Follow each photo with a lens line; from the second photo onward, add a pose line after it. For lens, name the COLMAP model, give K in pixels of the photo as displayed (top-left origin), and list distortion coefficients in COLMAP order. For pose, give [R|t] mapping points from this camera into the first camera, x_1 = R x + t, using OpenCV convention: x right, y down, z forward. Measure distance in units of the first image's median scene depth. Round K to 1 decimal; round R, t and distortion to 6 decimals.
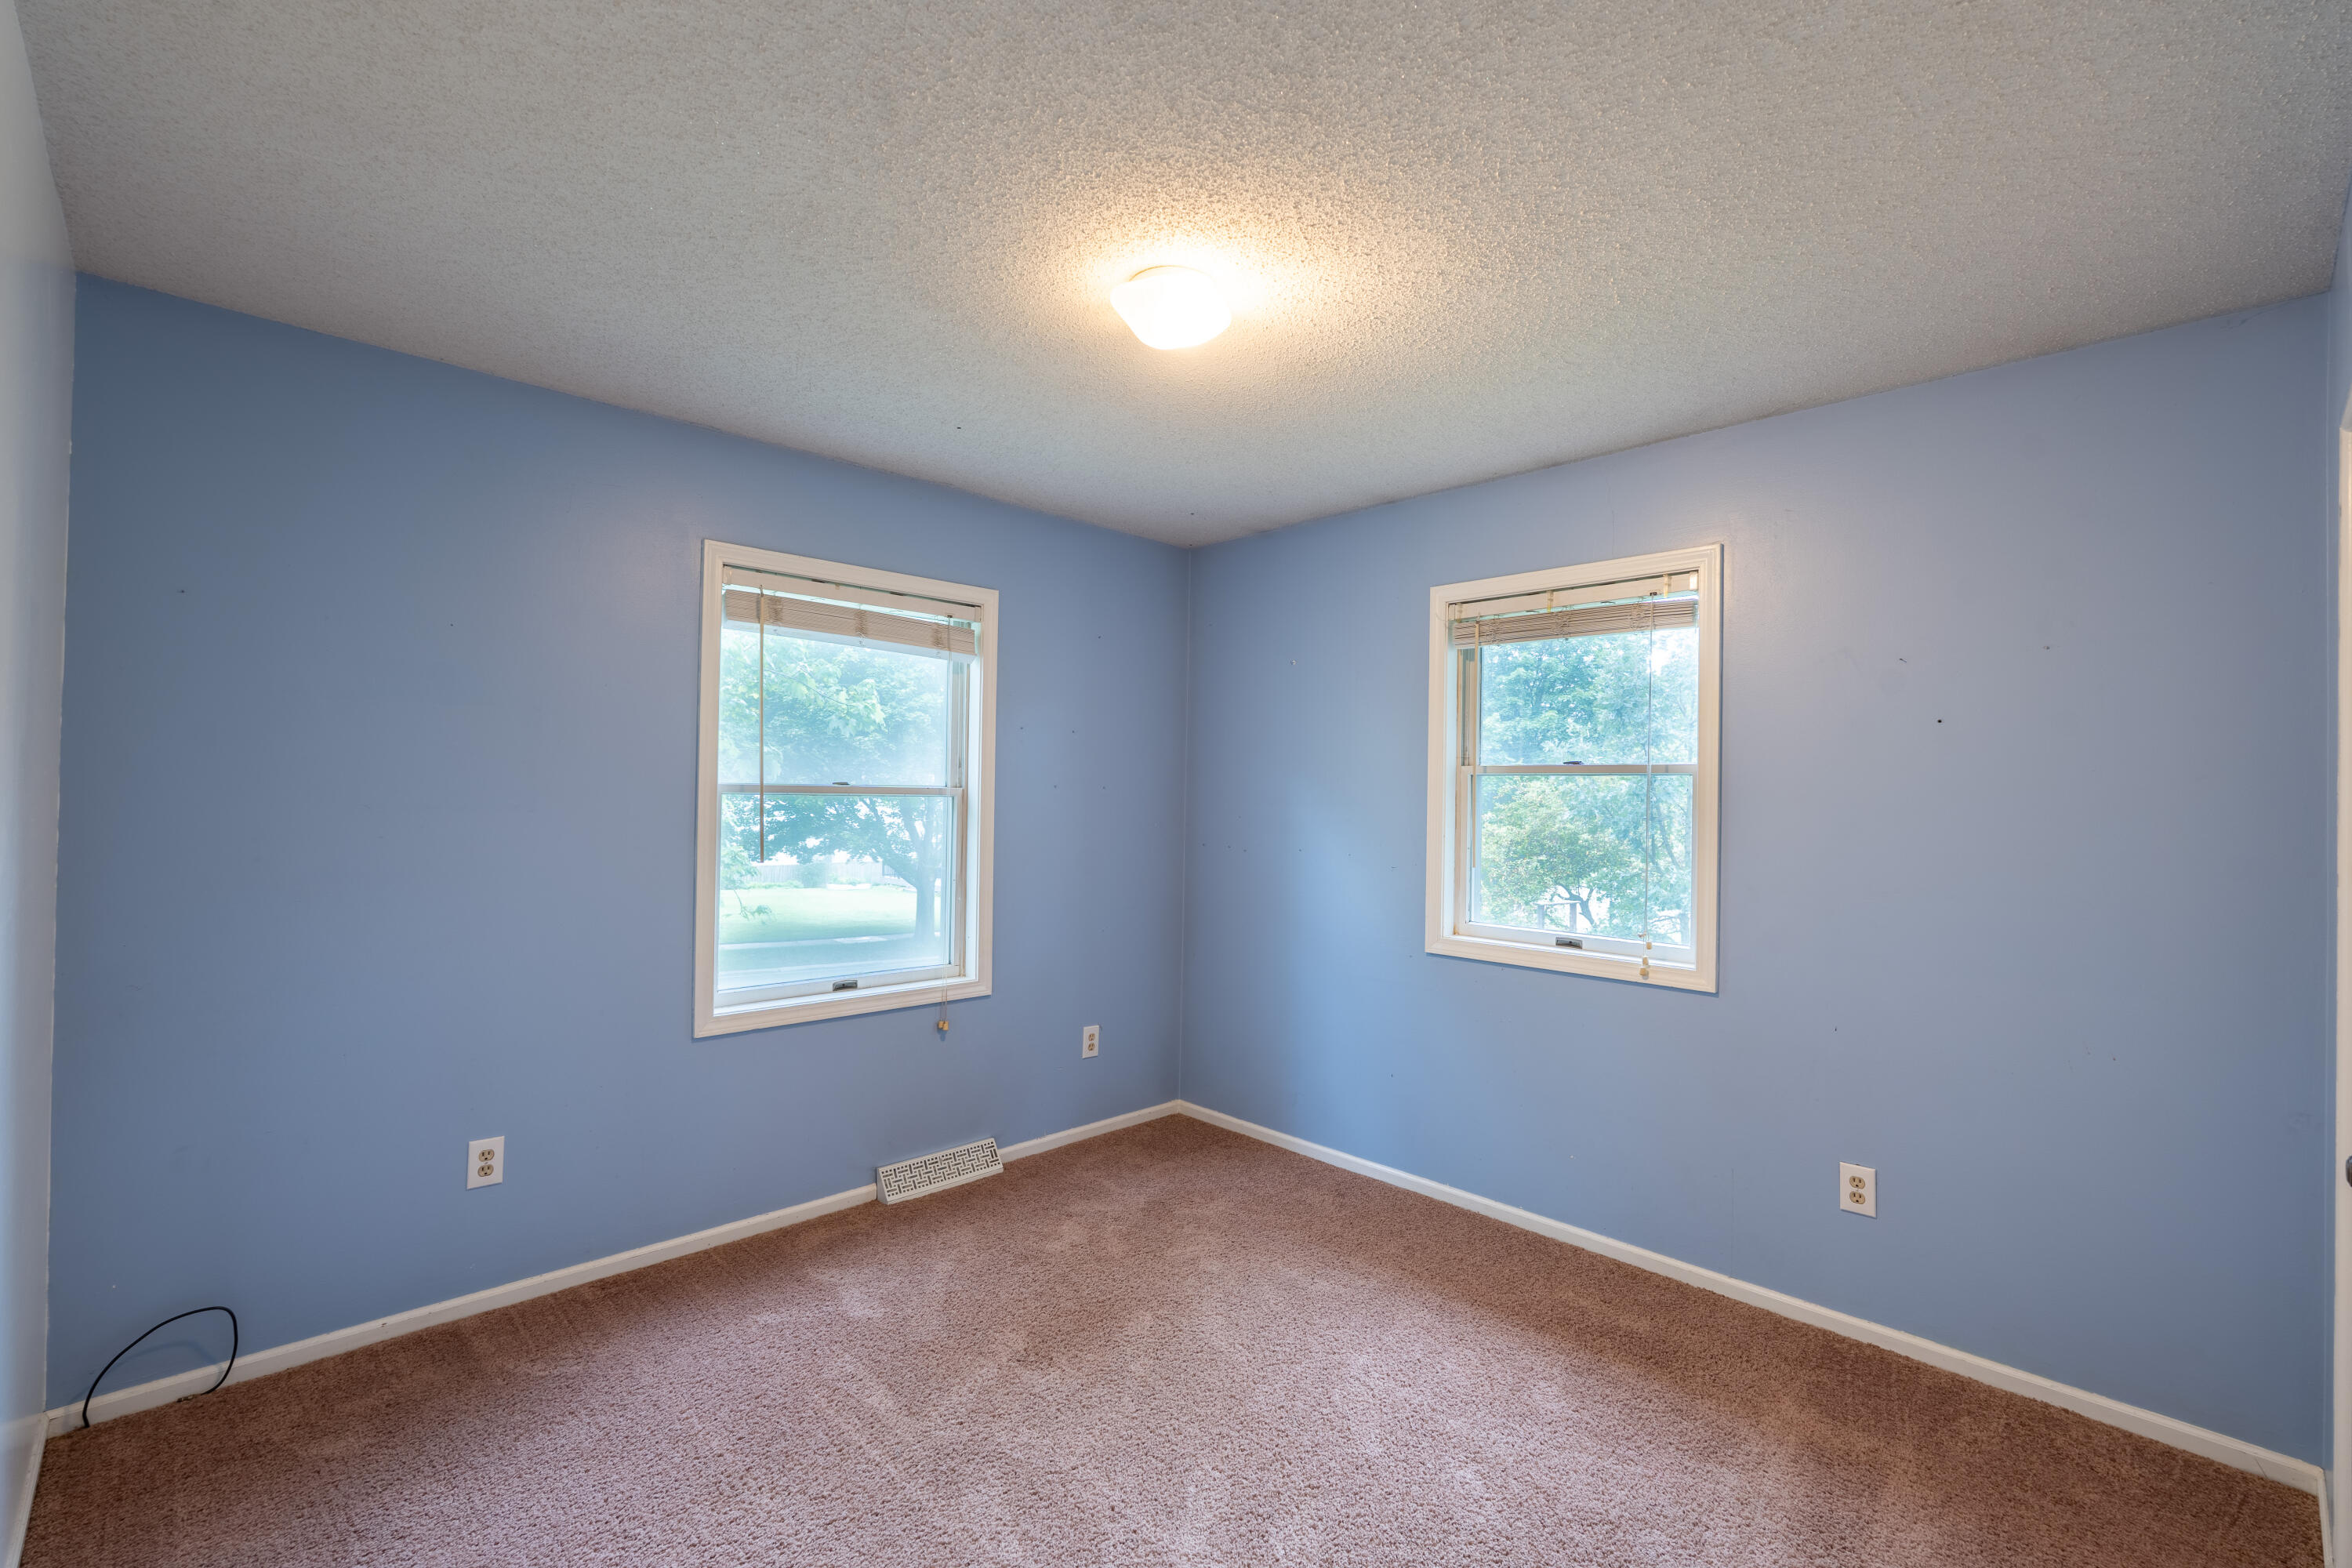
lens RADIAL K [[1025.6, 0, 1173.4], [0, 1025.6, 784.7], [0, 0, 1]] dist [-0.003526, 0.000778]
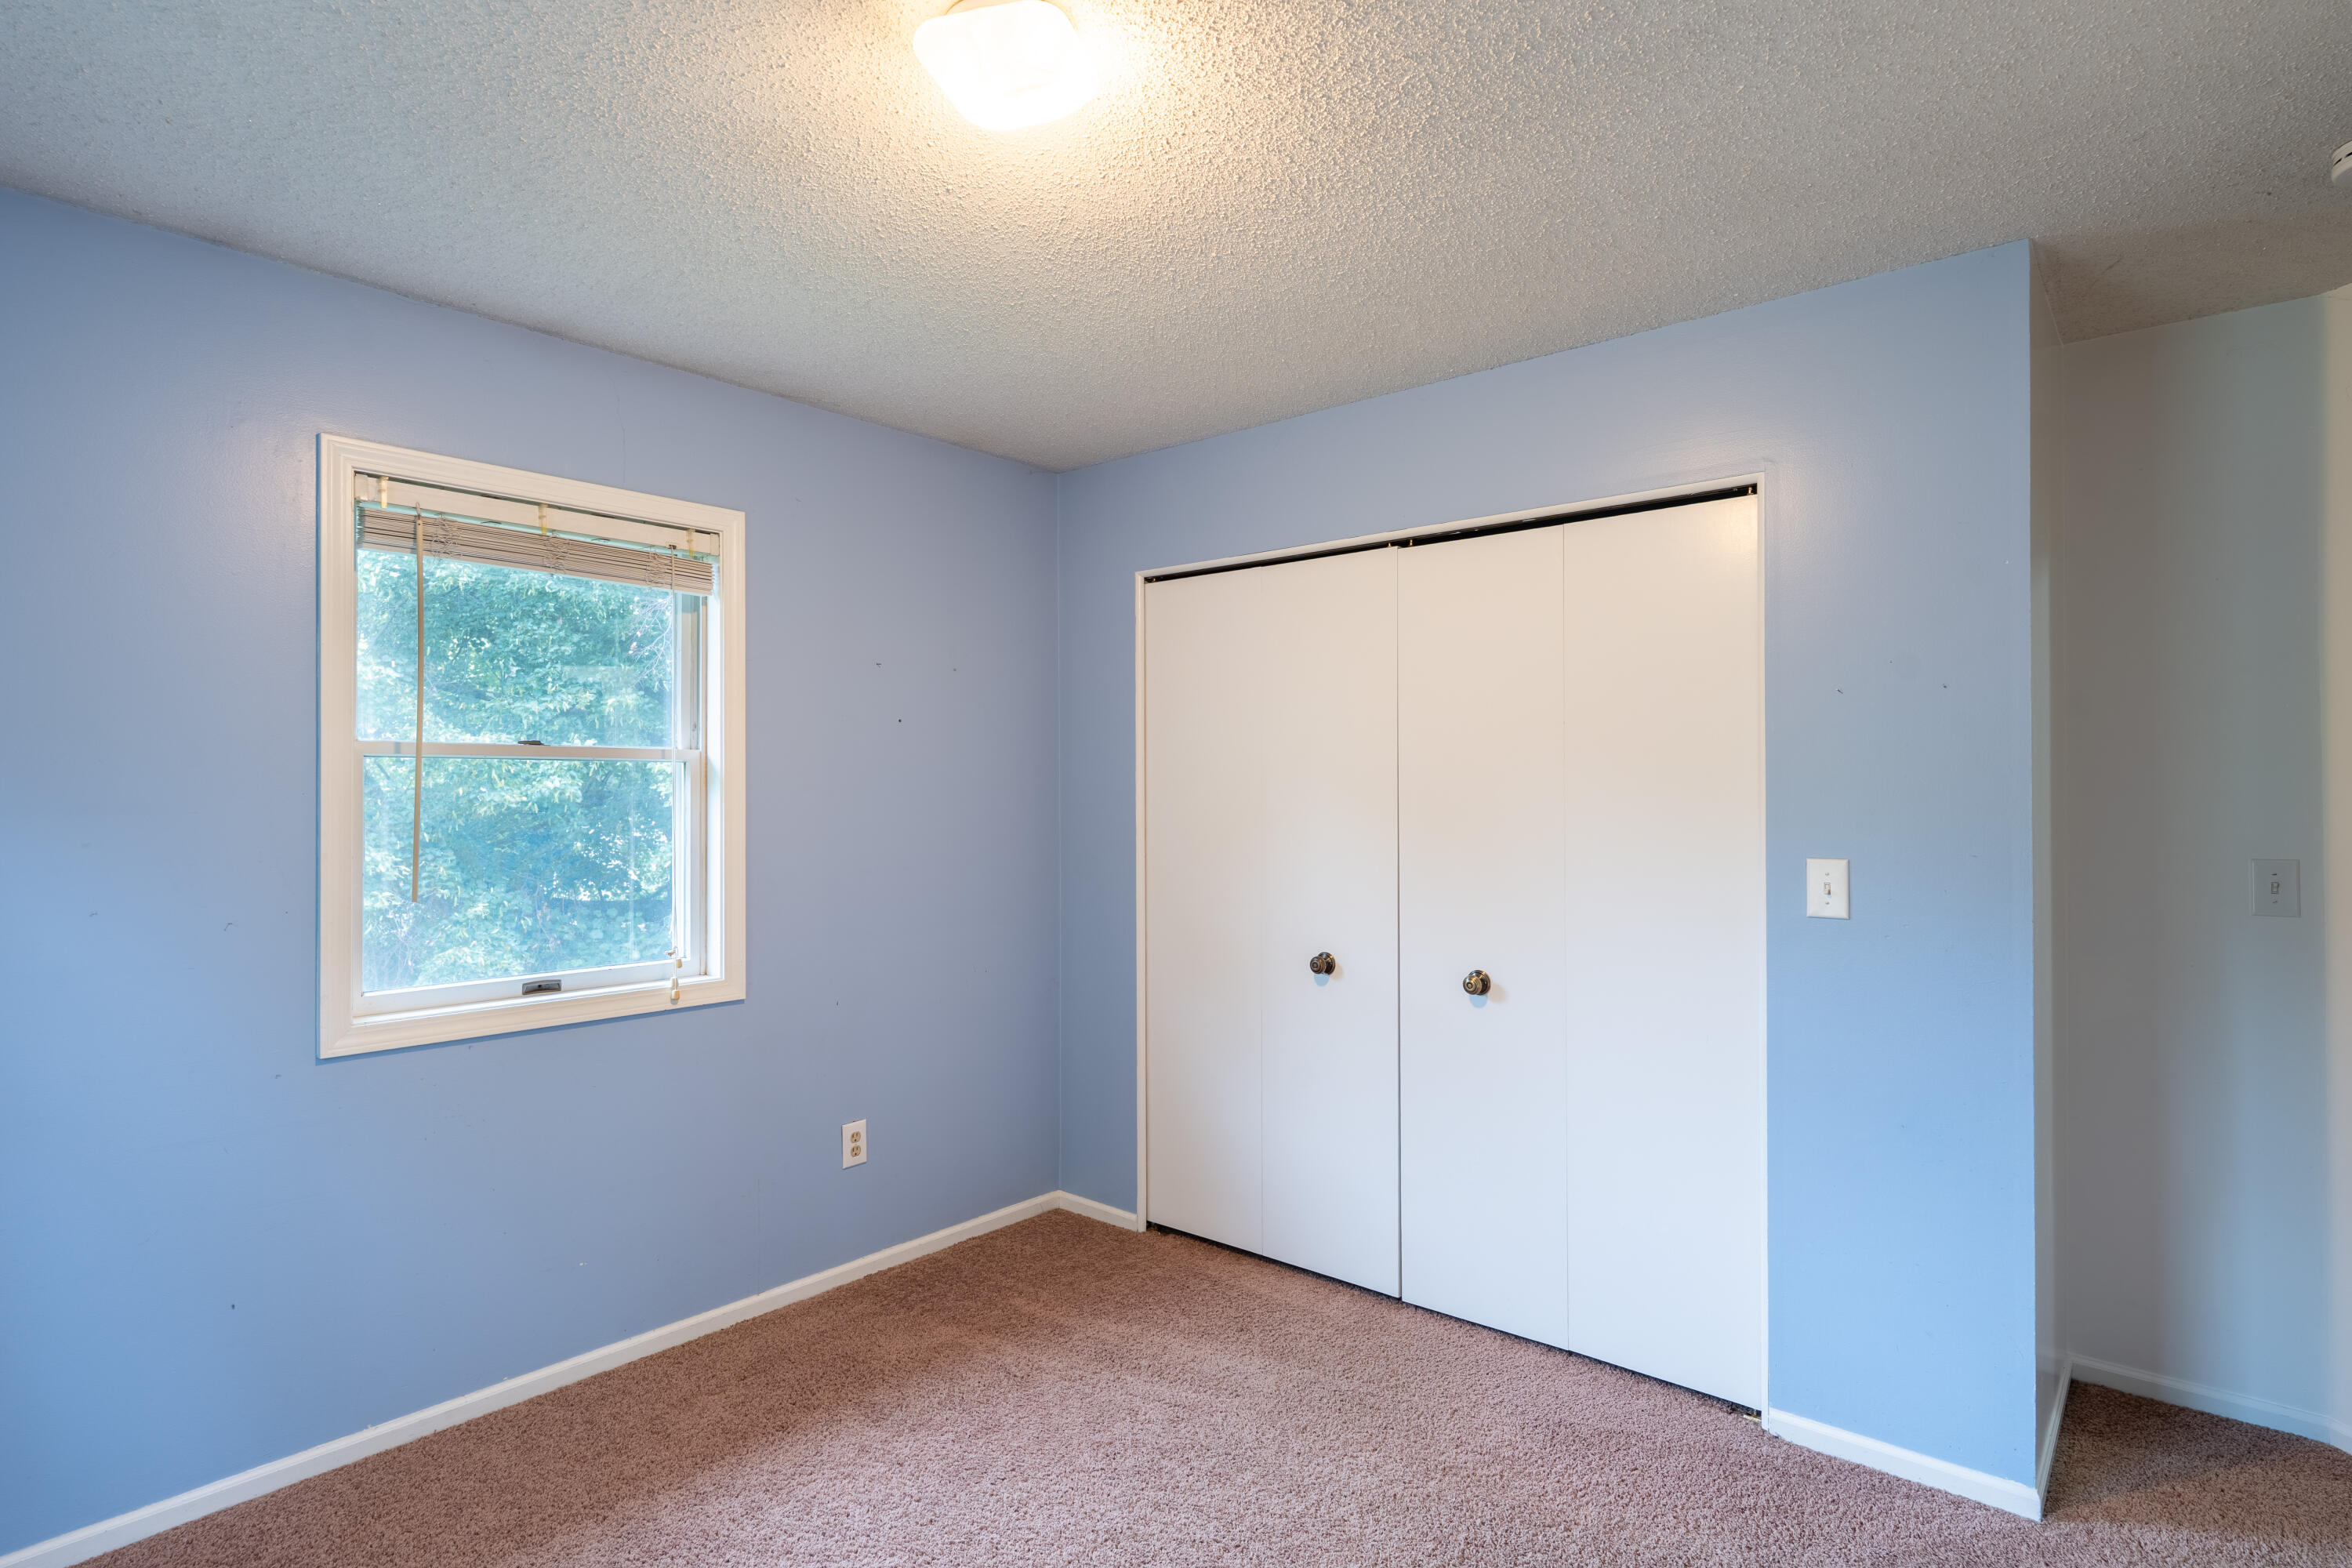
lens RADIAL K [[1199.1, 0, 1176.0], [0, 1199.1, 784.0], [0, 0, 1]] dist [-0.002499, -0.001005]
pose [[-0.091045, -0.011199, 0.995784, -0.583547], [-0.009597, 0.999900, 0.010368, -0.005866], [-0.995801, -0.008613, -0.091143, 0.713557]]
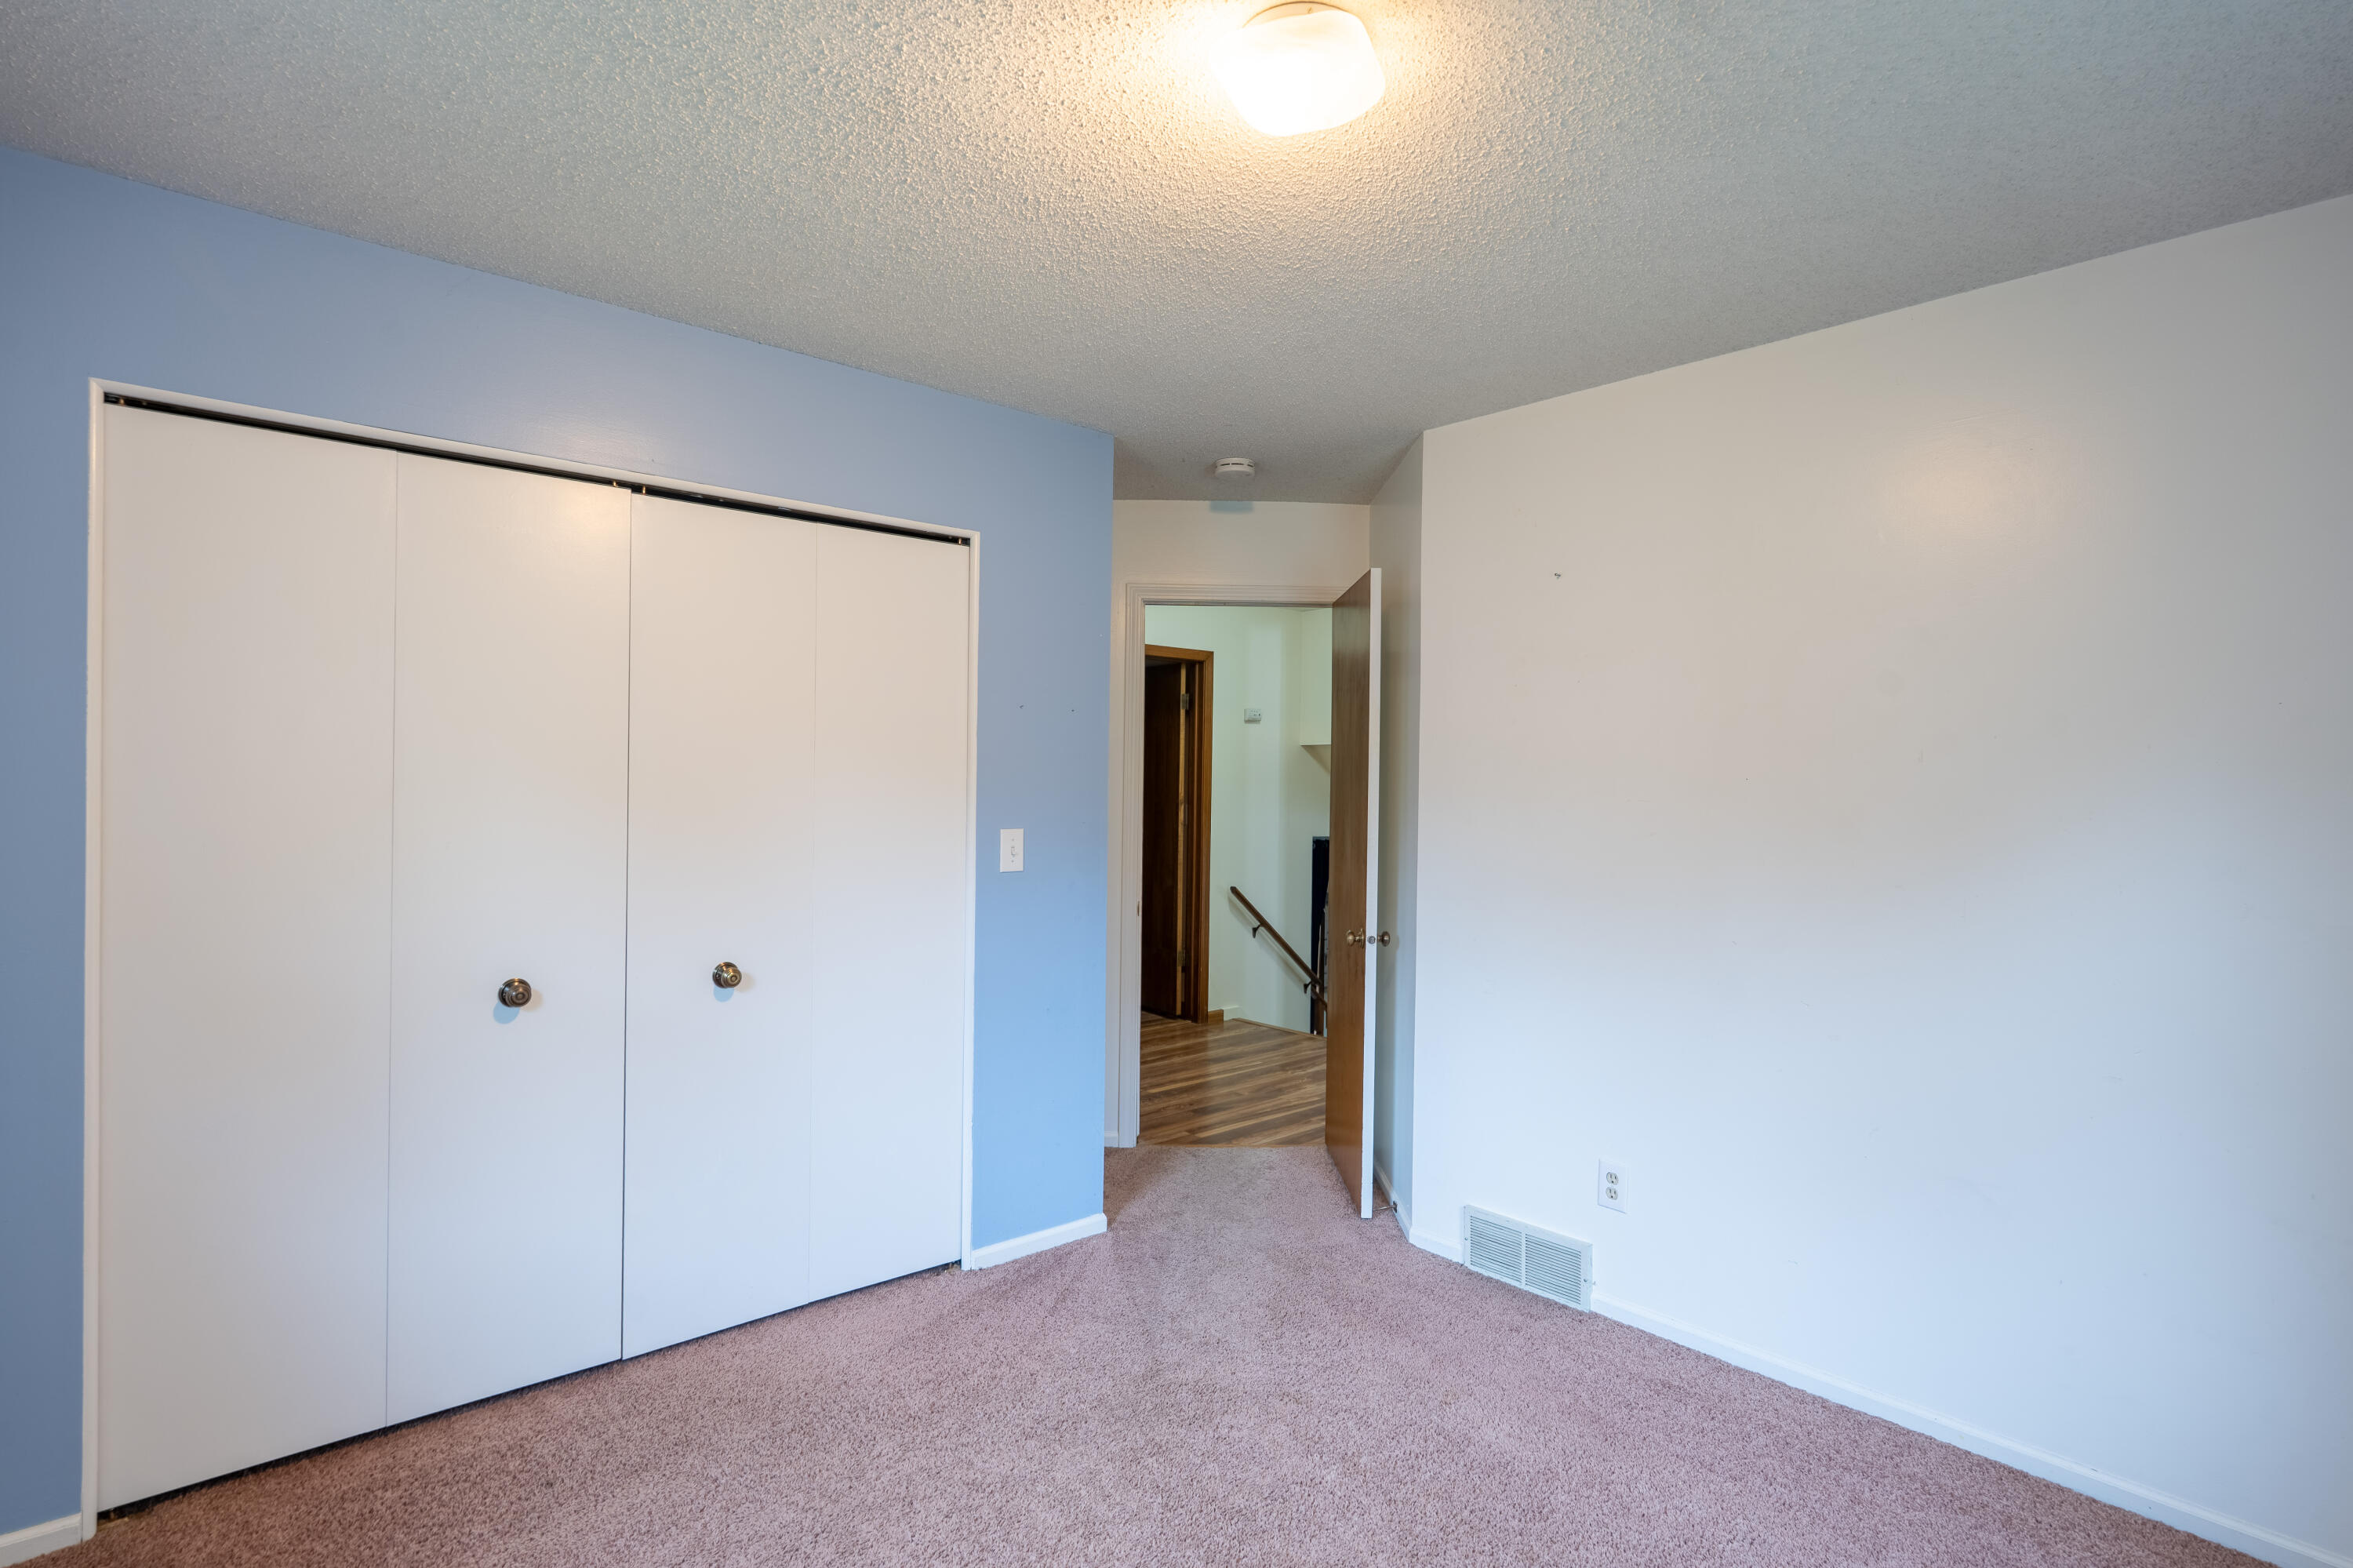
lens RADIAL K [[1199.7, 0, 1176.5], [0, 1199.7, 784.0], [0, 0, 1]] dist [-0.002499, -0.001005]
pose [[-0.998431, -0.032655, 0.045481, 0.036804], [-0.032812, 0.999458, -0.002723, 0.006414], [-0.045367, -0.004211, -0.998961, 1.361098]]
